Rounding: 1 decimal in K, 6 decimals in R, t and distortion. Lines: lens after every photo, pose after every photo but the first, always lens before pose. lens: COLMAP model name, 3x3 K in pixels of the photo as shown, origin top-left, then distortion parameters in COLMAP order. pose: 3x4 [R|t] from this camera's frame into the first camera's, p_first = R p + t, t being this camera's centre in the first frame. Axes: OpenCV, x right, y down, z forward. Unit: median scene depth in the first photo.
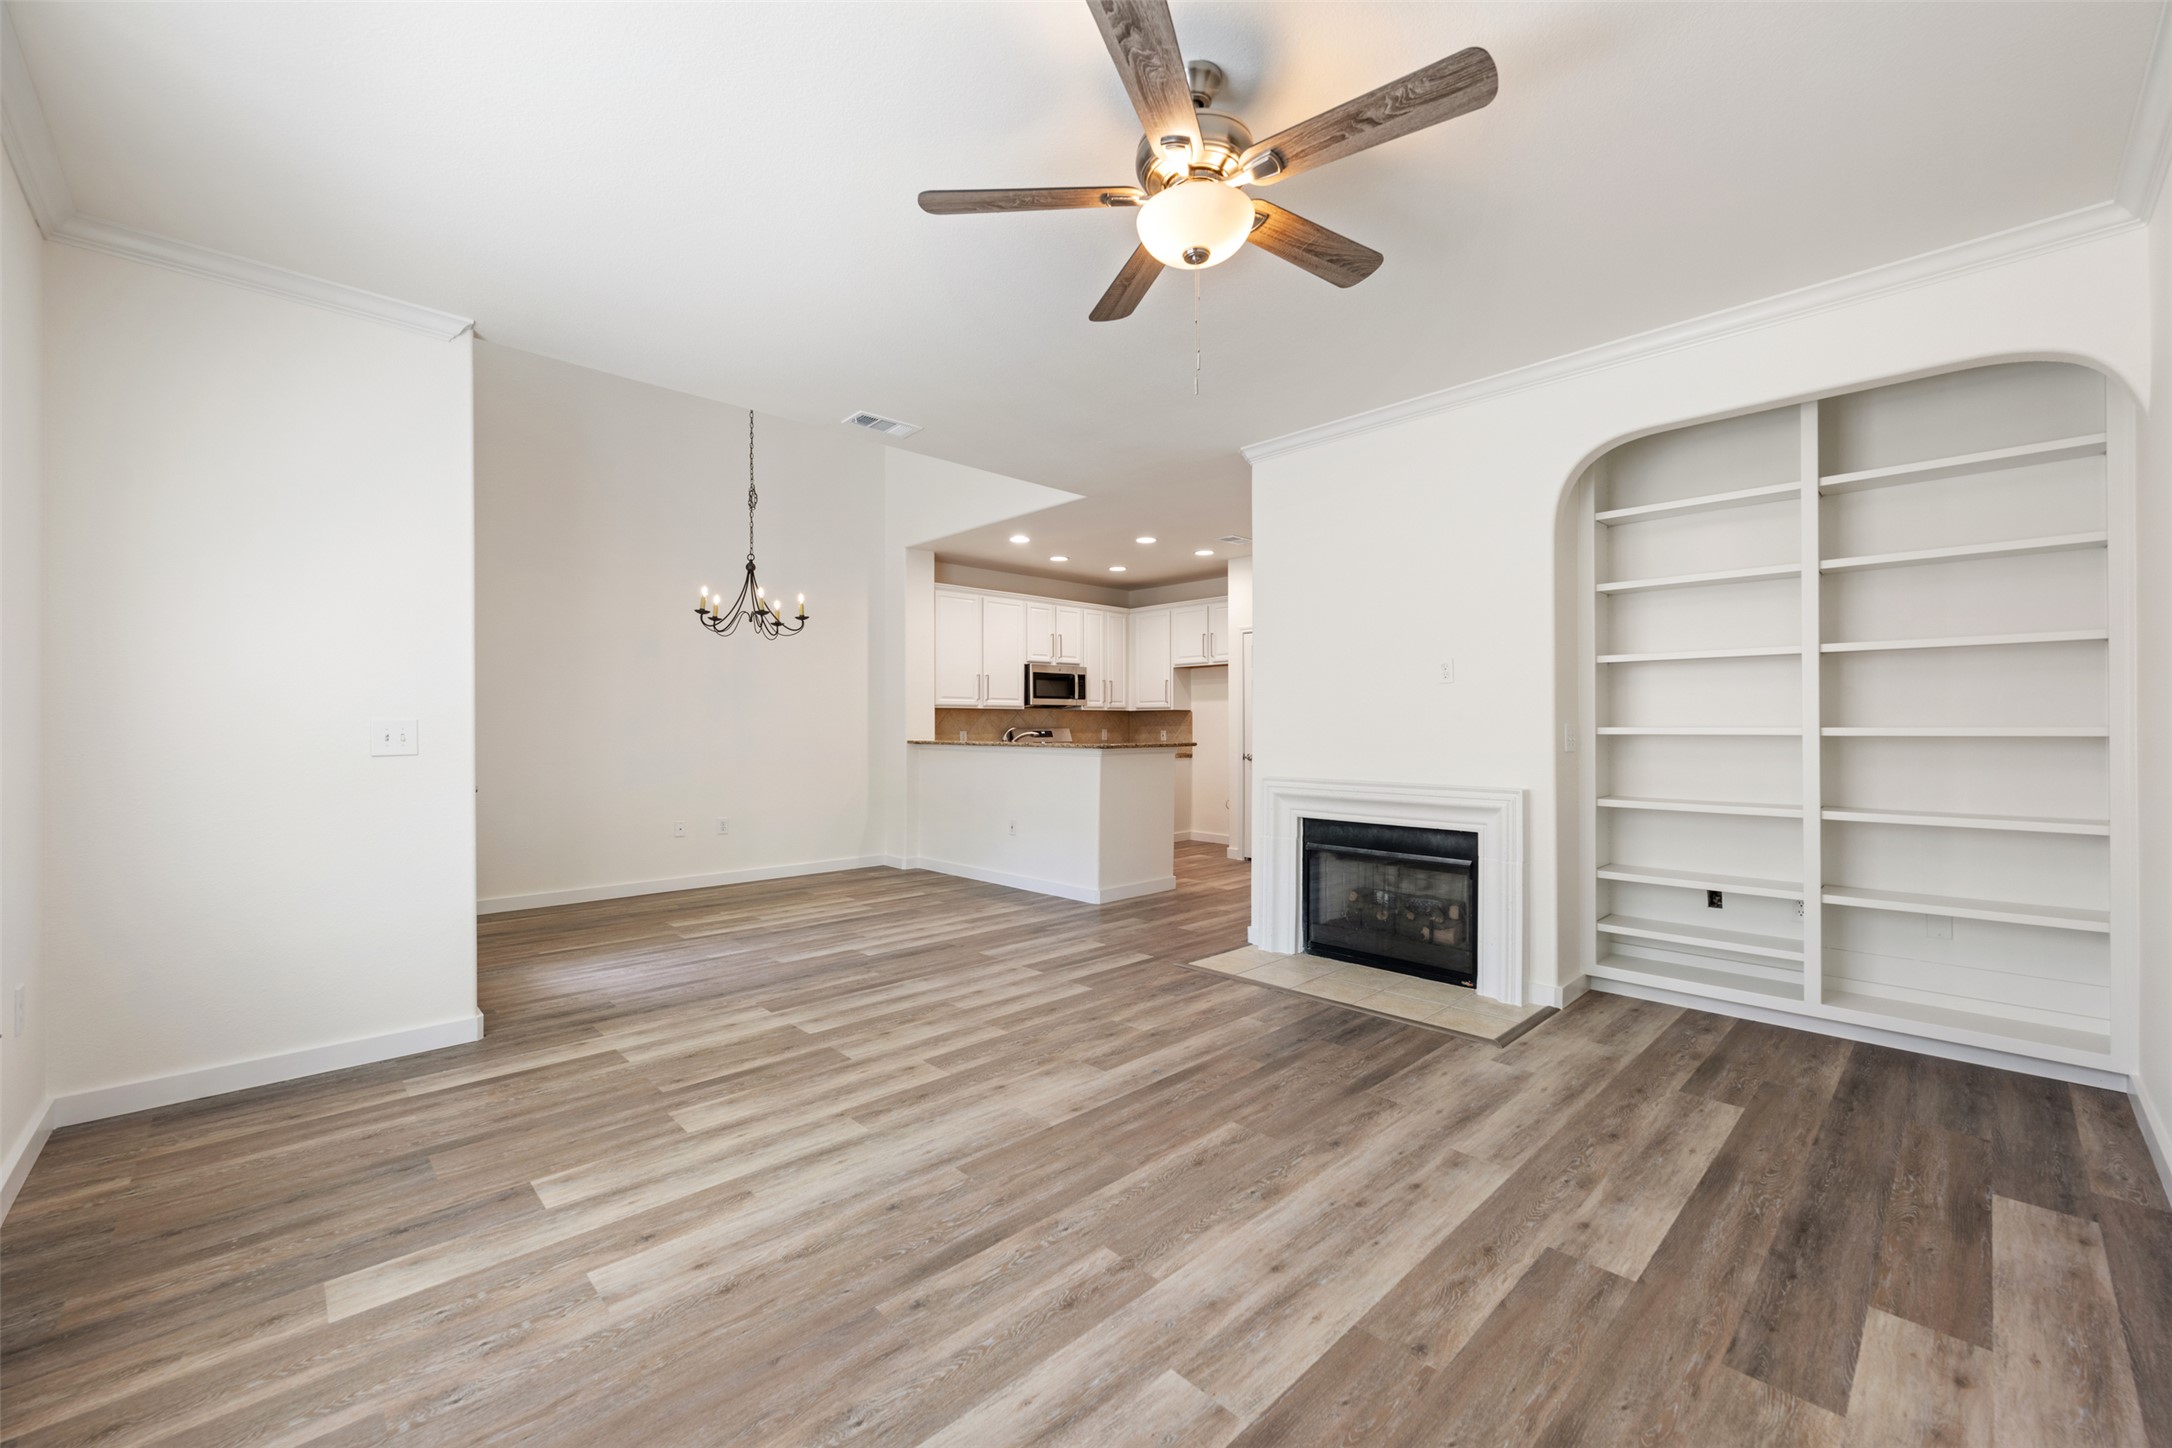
lens RADIAL K [[871.5, 0, 1088.9], [0, 871.5, 720.5], [0, 0, 1]] dist [-0.006231, 0.000866]
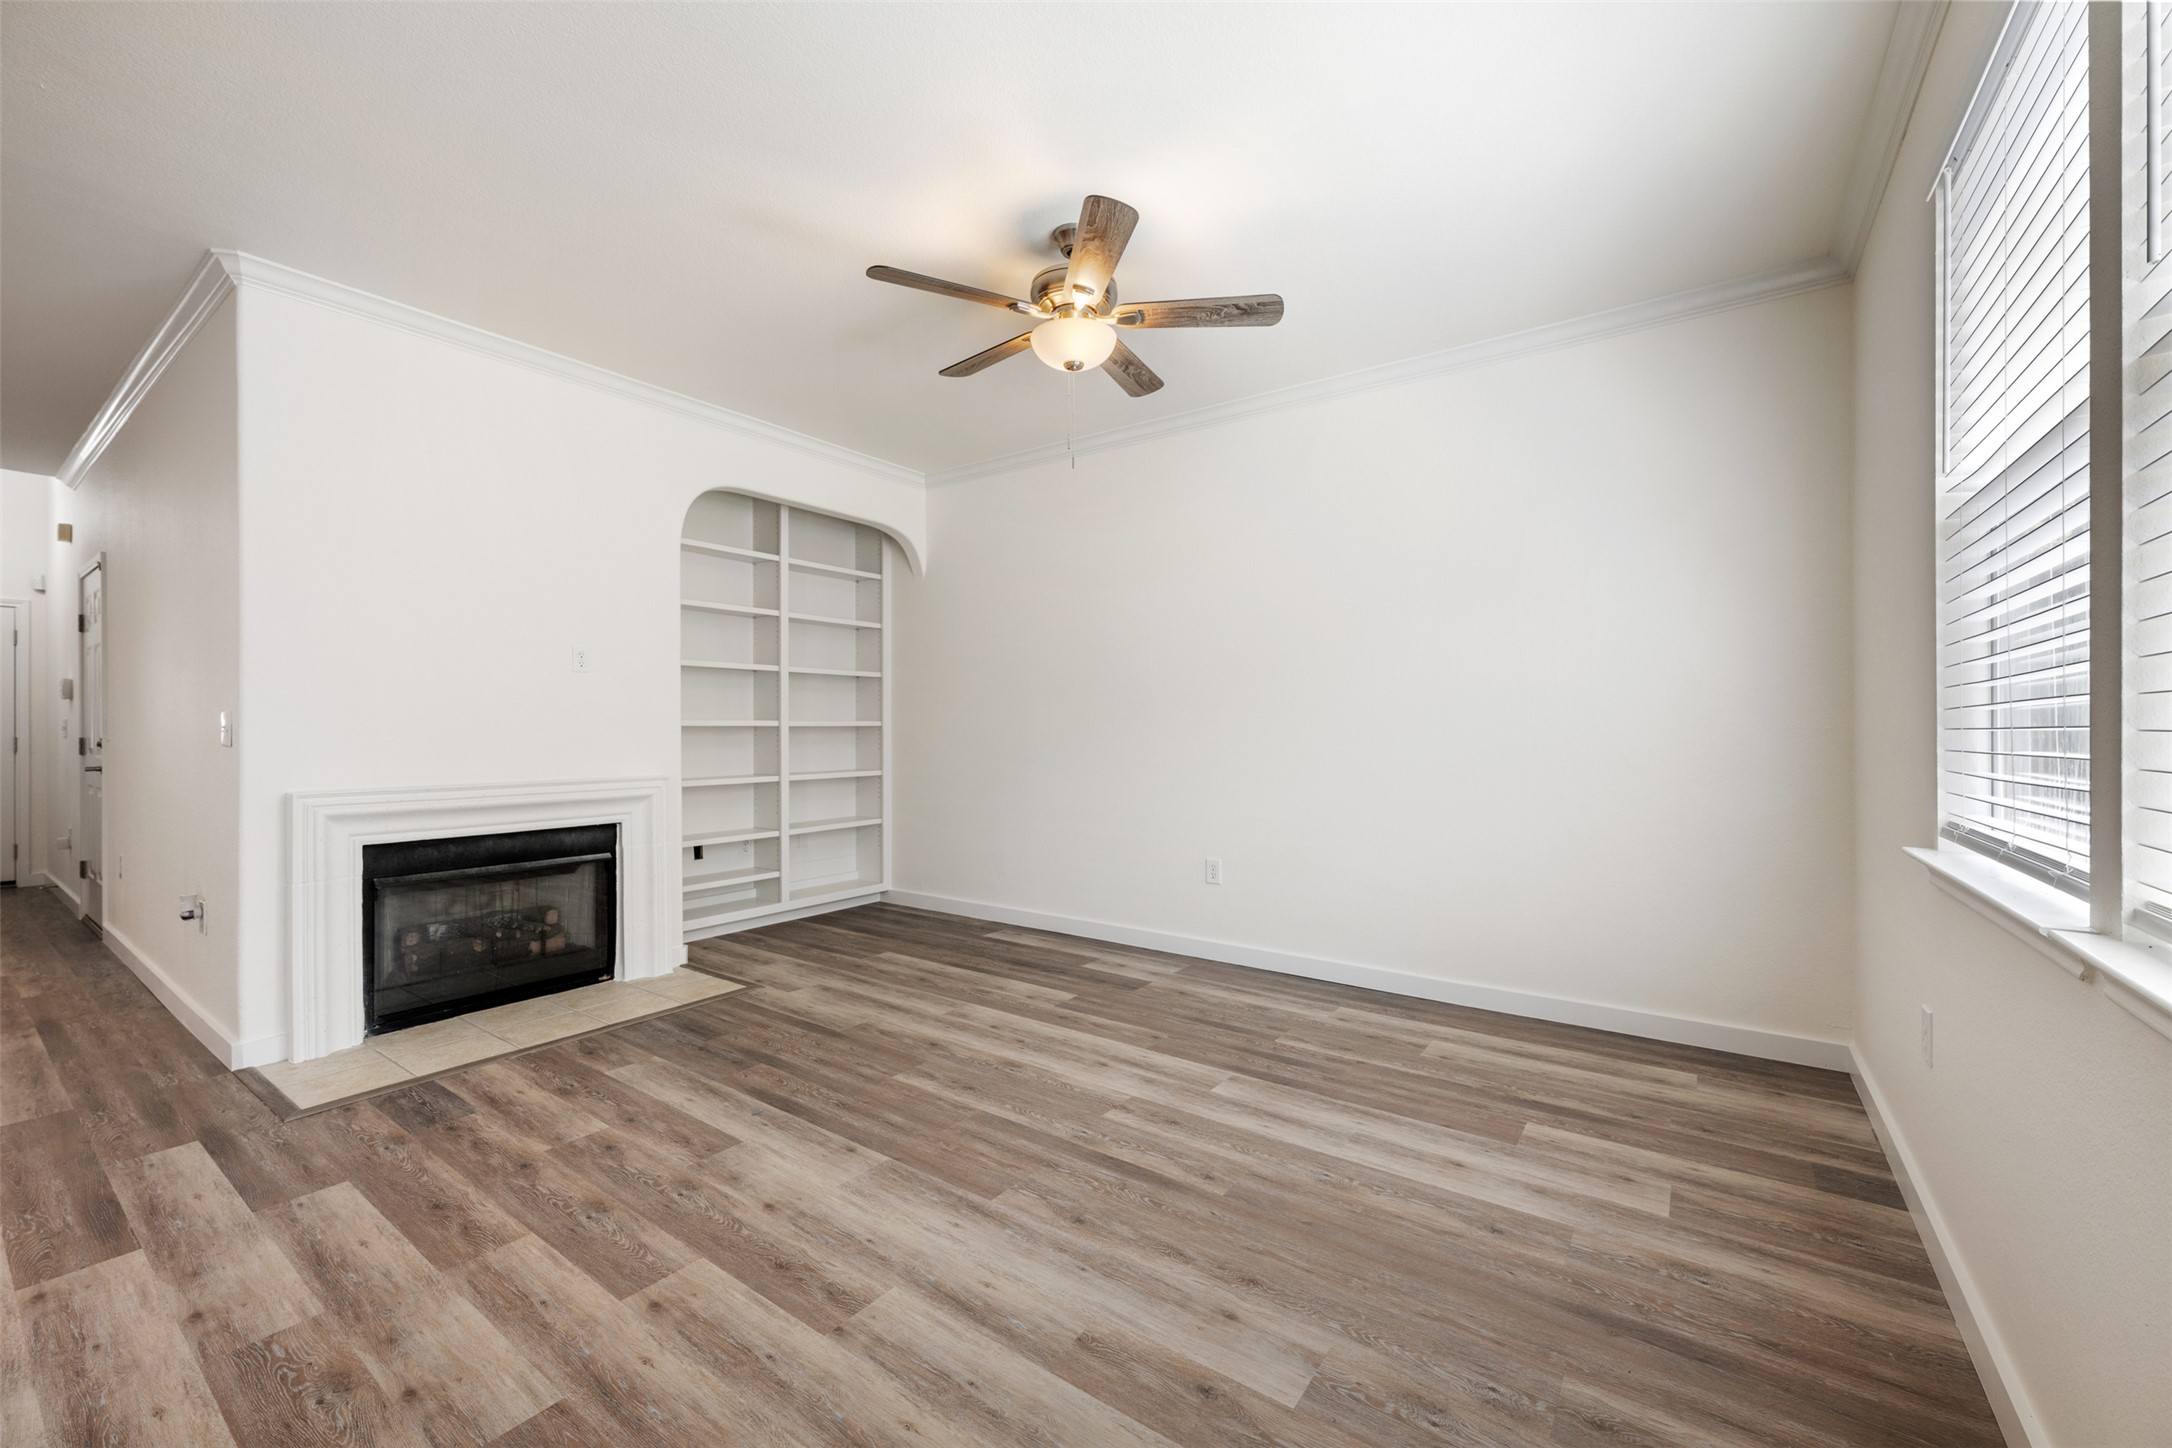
lens RADIAL K [[871.5, 0, 1084.1], [0, 871.5, 728.3], [0, 0, 1]] dist [-0.006231, 0.000866]
pose [[-0.188199, -0.001609, 0.982130, -0.852011], [-0.005850, 0.999983, 0.000517, 0.020654], [-0.982114, -0.005648, -0.188205, 0.871456]]
